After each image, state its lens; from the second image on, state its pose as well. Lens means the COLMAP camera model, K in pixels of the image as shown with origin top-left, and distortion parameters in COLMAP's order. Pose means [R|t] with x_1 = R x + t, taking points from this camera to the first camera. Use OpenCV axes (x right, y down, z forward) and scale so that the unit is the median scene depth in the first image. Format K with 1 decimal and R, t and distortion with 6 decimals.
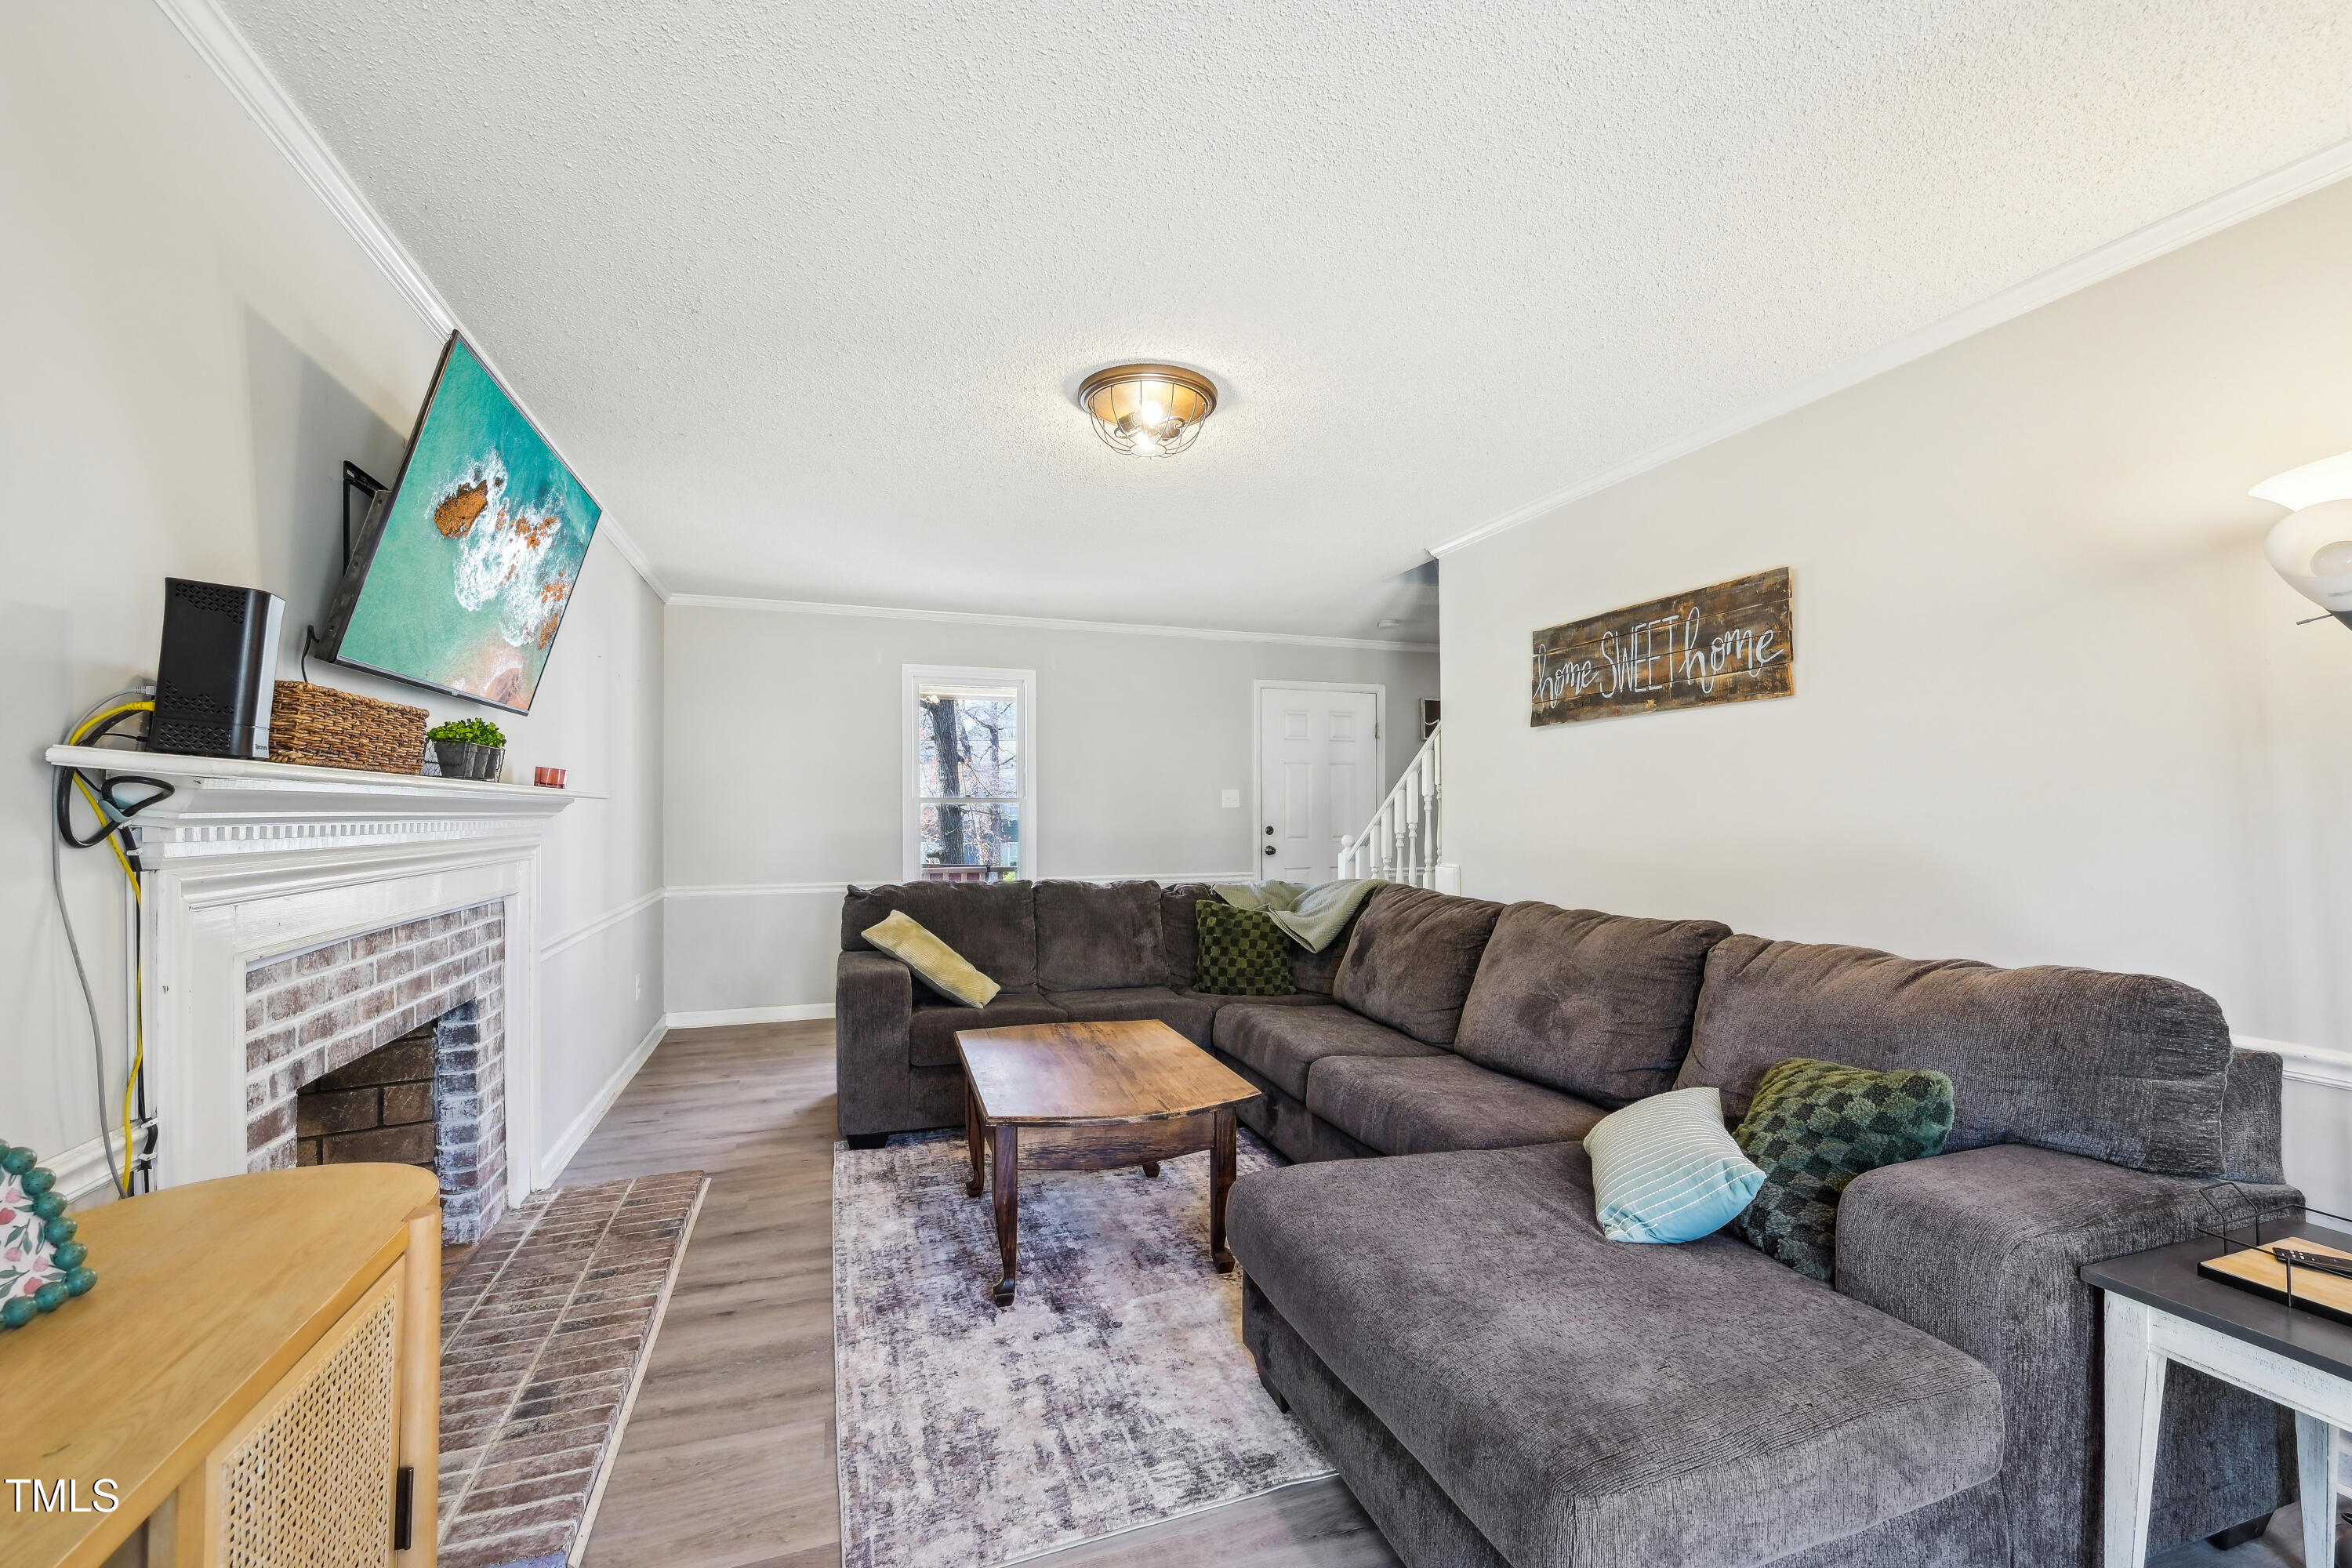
lens RADIAL K [[953.5, 0, 1170.0], [0, 953.5, 815.9], [0, 0, 1]] dist [-0.000021, -0.000062]
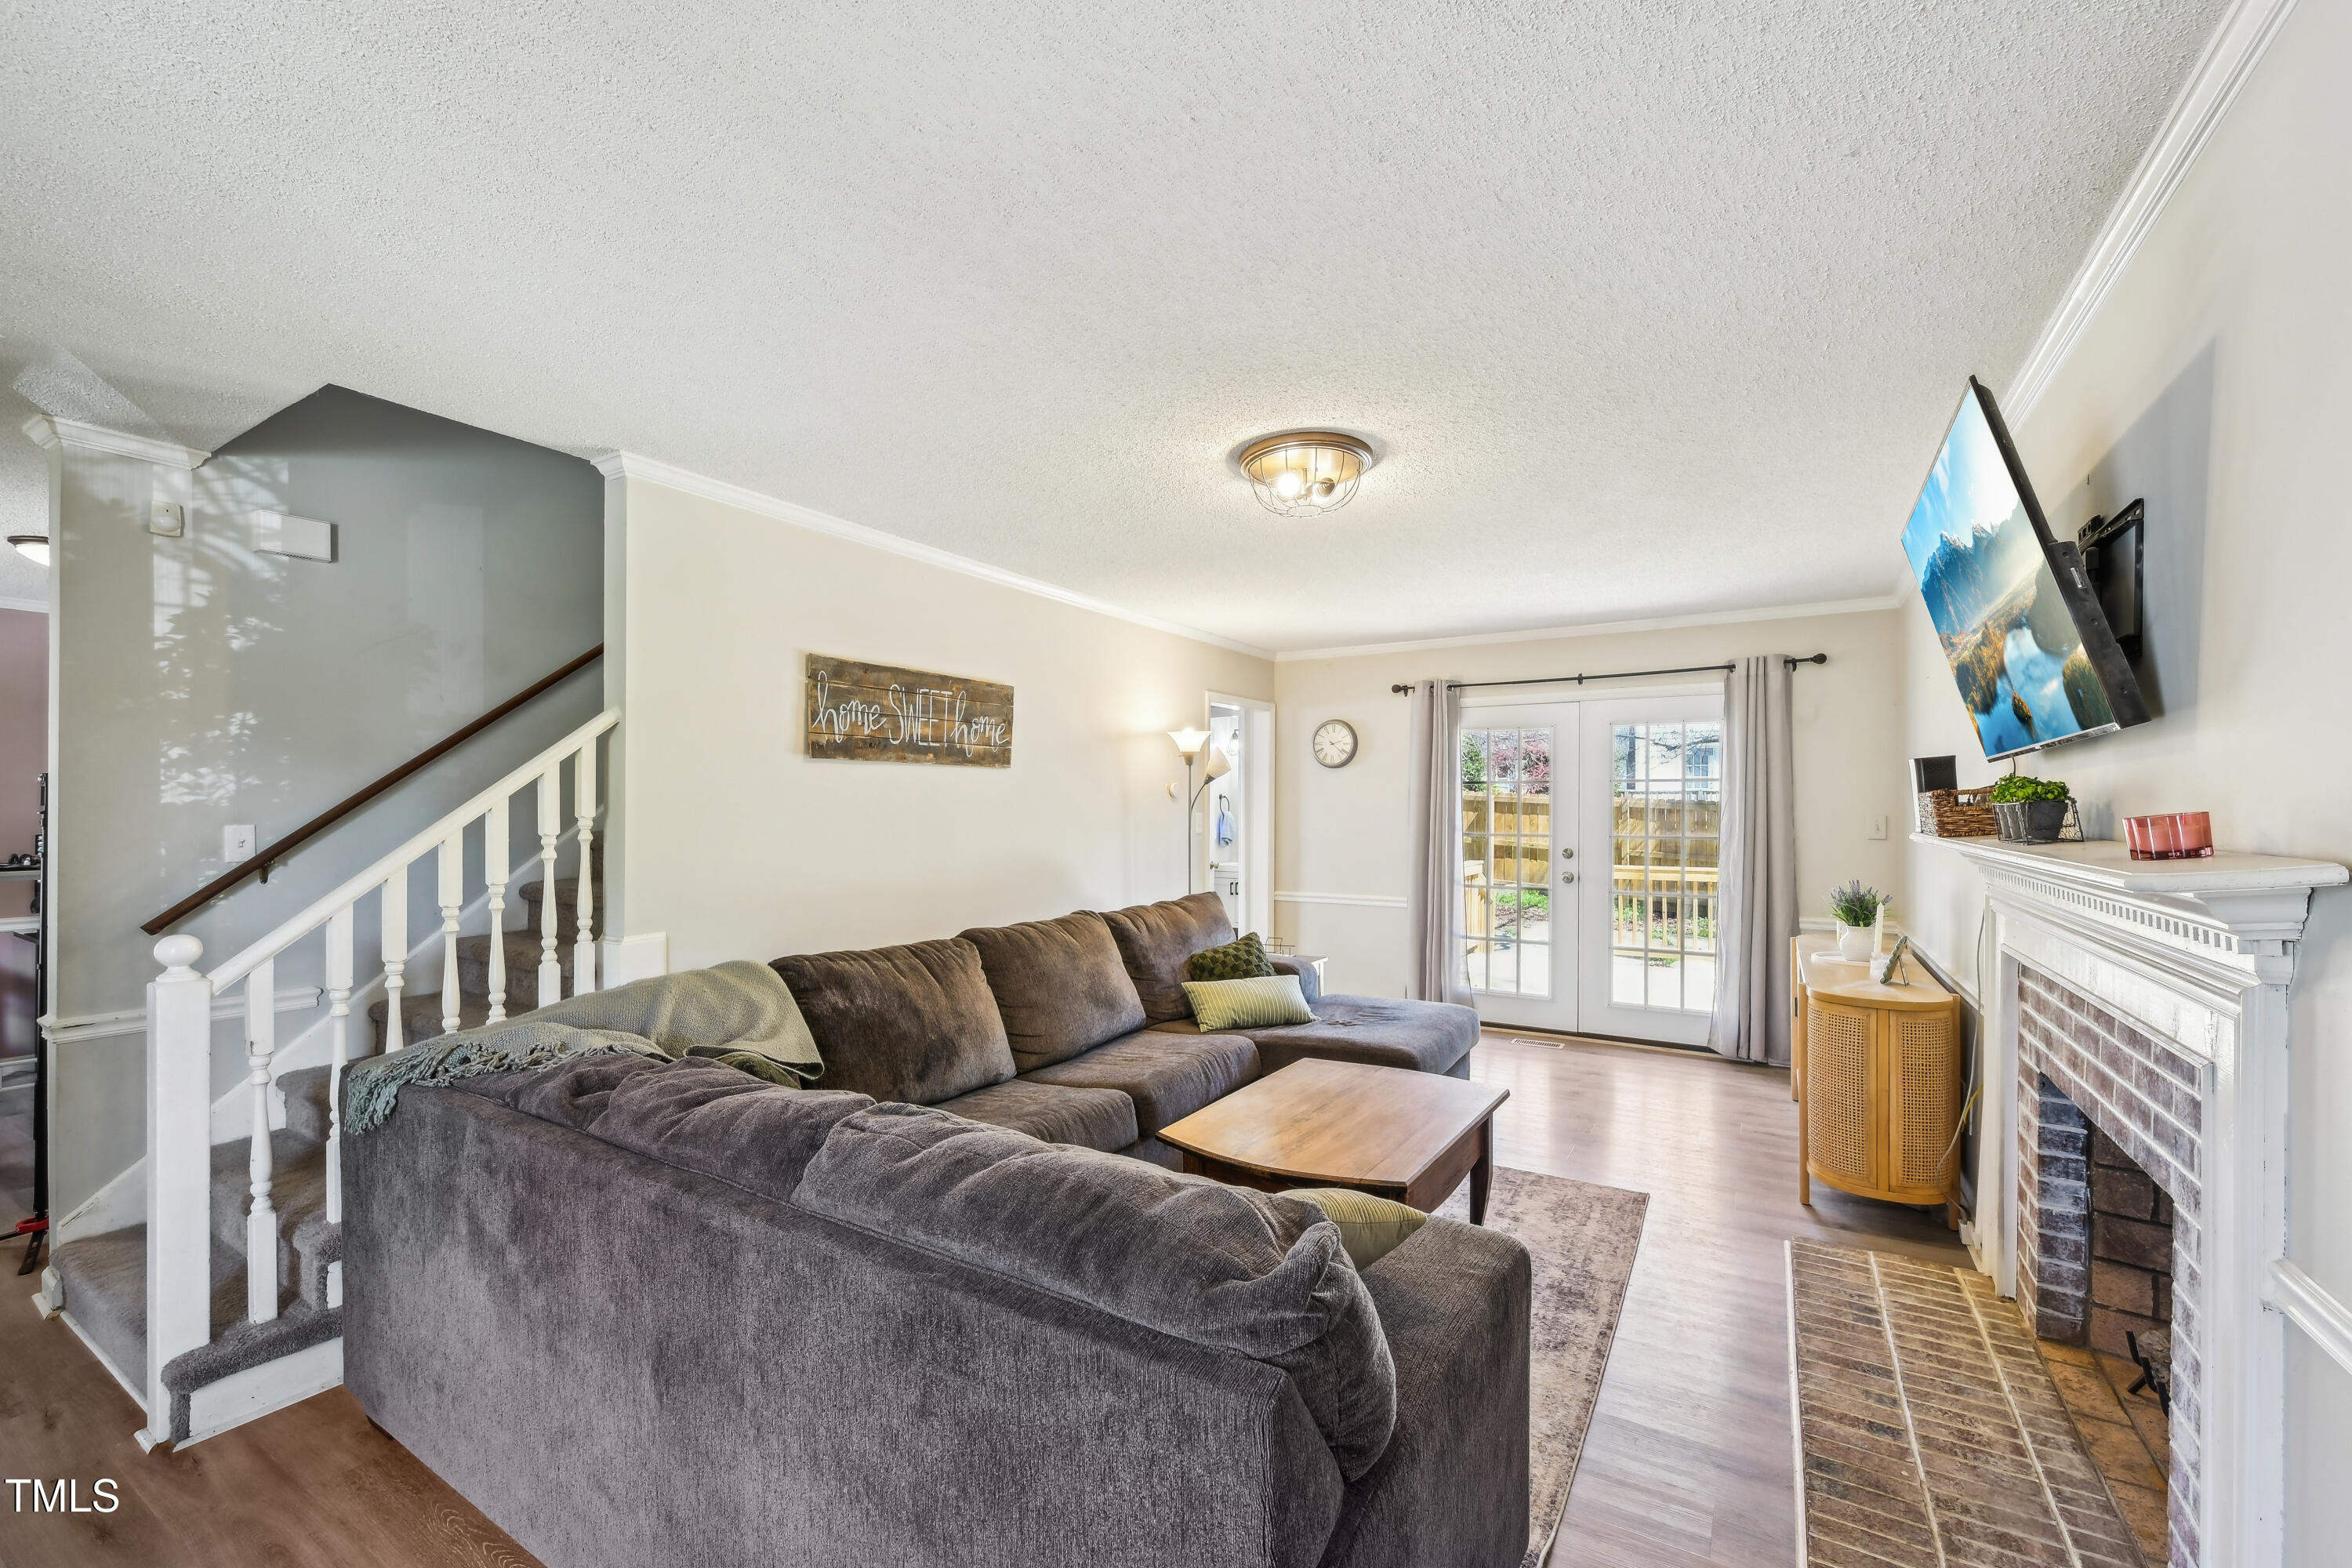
lens RADIAL K [[975.8, 0, 1189.3], [0, 975.8, 803.6], [0, 0, 1]] dist [-0.001050, -0.000140]
pose [[-0.643260, 0.005453, 0.765628, -0.747501], [0.006147, 0.999979, -0.001958, -0.060574], [-0.765623, 0.003447, -0.643281, 1.750732]]
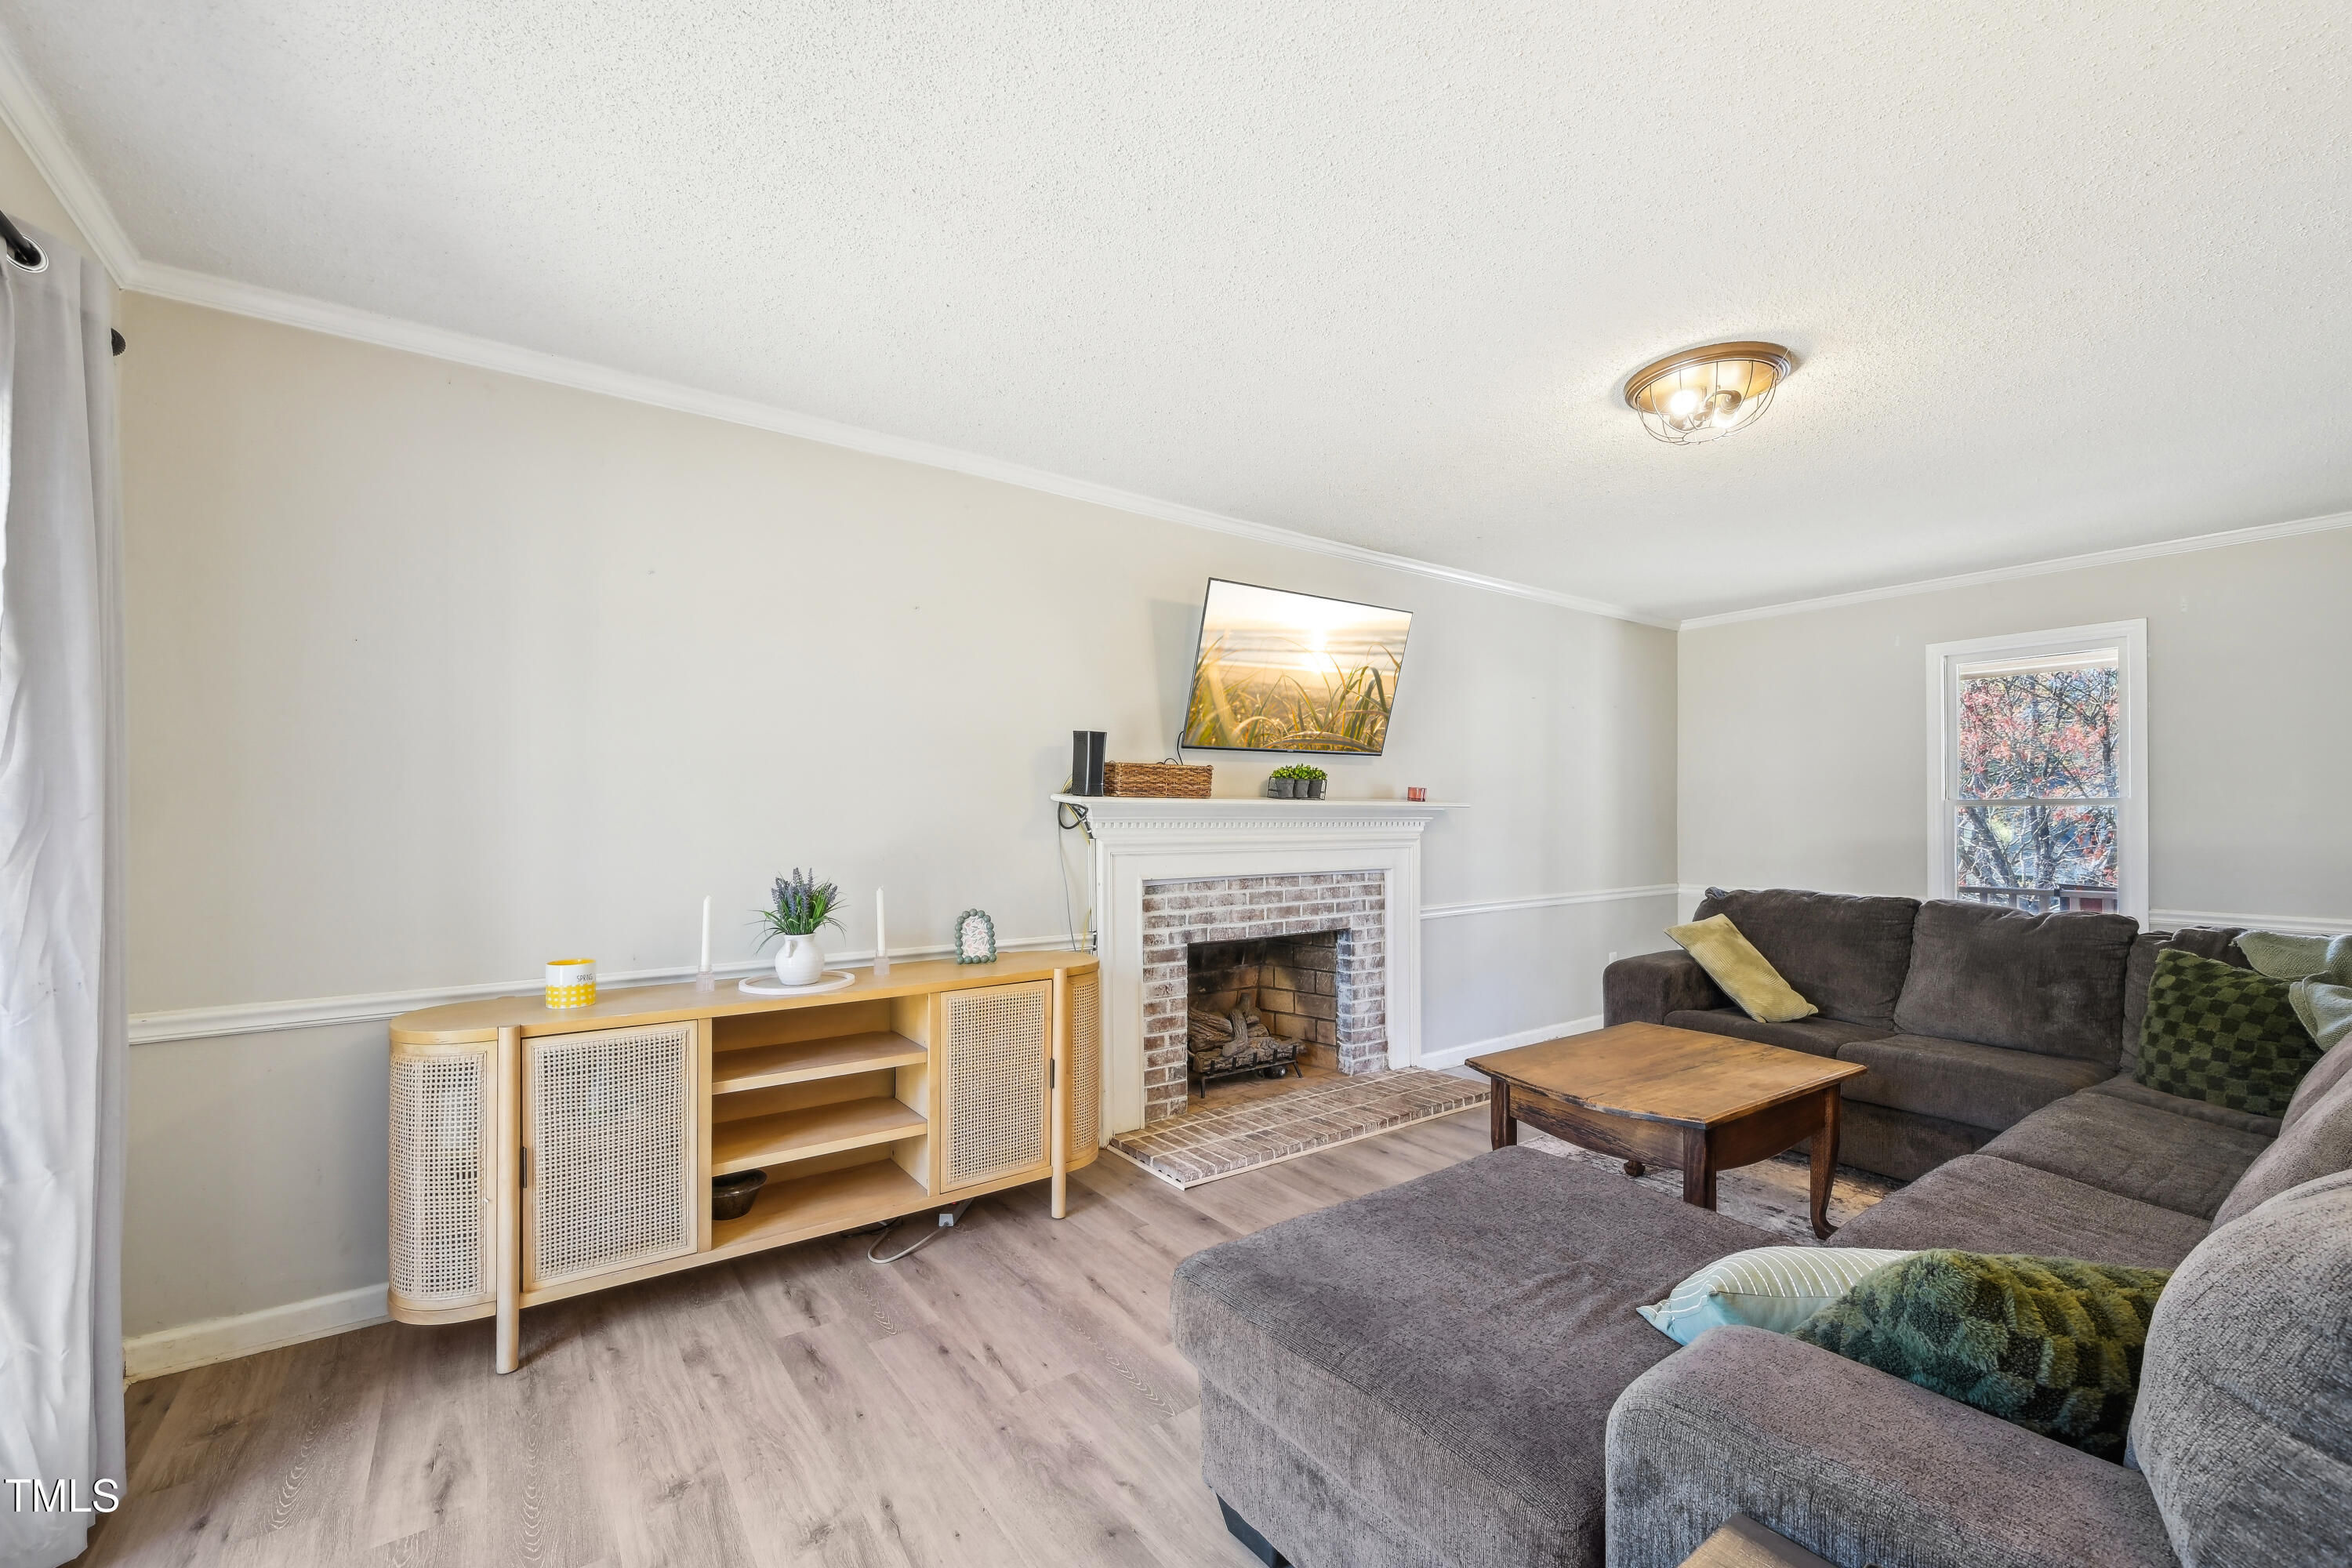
lens RADIAL K [[953.5, 0, 1170.0], [0, 953.5, 815.9], [0, 0, 1]] dist [-0.000021, -0.000062]
pose [[0.282827, 0.000879, -0.959171, 0.726723], [-0.003897, 0.999992, -0.000233, -0.004128], [0.959163, 0.003804, 0.282828, 0.208098]]
